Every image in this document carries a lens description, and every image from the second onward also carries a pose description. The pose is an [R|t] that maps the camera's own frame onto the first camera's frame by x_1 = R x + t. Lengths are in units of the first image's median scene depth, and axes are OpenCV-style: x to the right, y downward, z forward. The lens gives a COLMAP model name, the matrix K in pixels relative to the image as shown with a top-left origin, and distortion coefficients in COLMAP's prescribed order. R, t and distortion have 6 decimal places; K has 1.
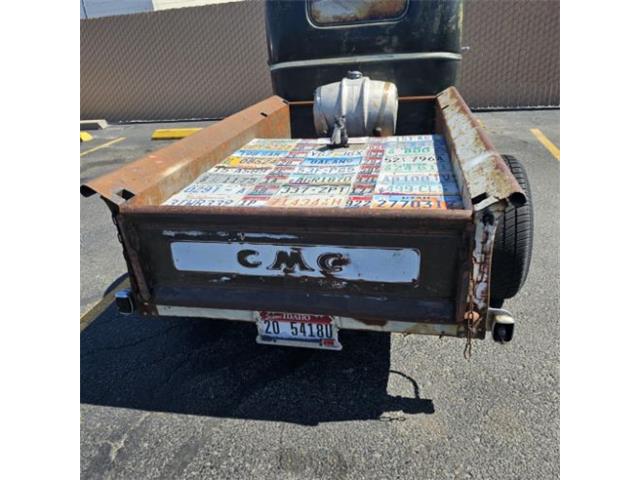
lens RADIAL K [[423.9, 0, 317.3], [0, 423.9, 241.3], [0, 0, 1]] dist [0.062318, -0.069848]
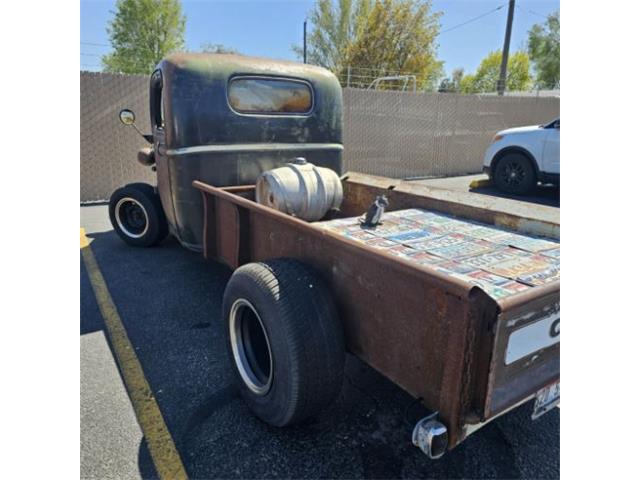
lens RADIAL K [[423.9, 0, 317.3], [0, 423.9, 241.3], [0, 0, 1]] dist [0.062318, -0.069848]
pose [[0.710563, -0.118476, 0.693587, -0.589681], [0.251133, 0.963504, -0.092697, -0.096308], [-0.657291, 0.240050, 0.714384, 0.281735]]
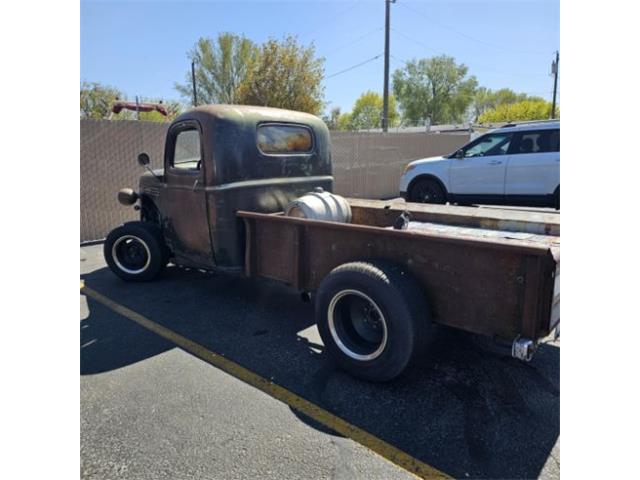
lens RADIAL K [[423.9, 0, 317.3], [0, 423.9, 241.3], [0, 0, 1]] dist [0.062318, -0.069848]
pose [[0.507769, -0.112699, 0.854090, -0.961381], [0.359154, 0.928835, -0.090961, -0.133454], [-0.783057, 0.352937, 0.512110, 0.403537]]
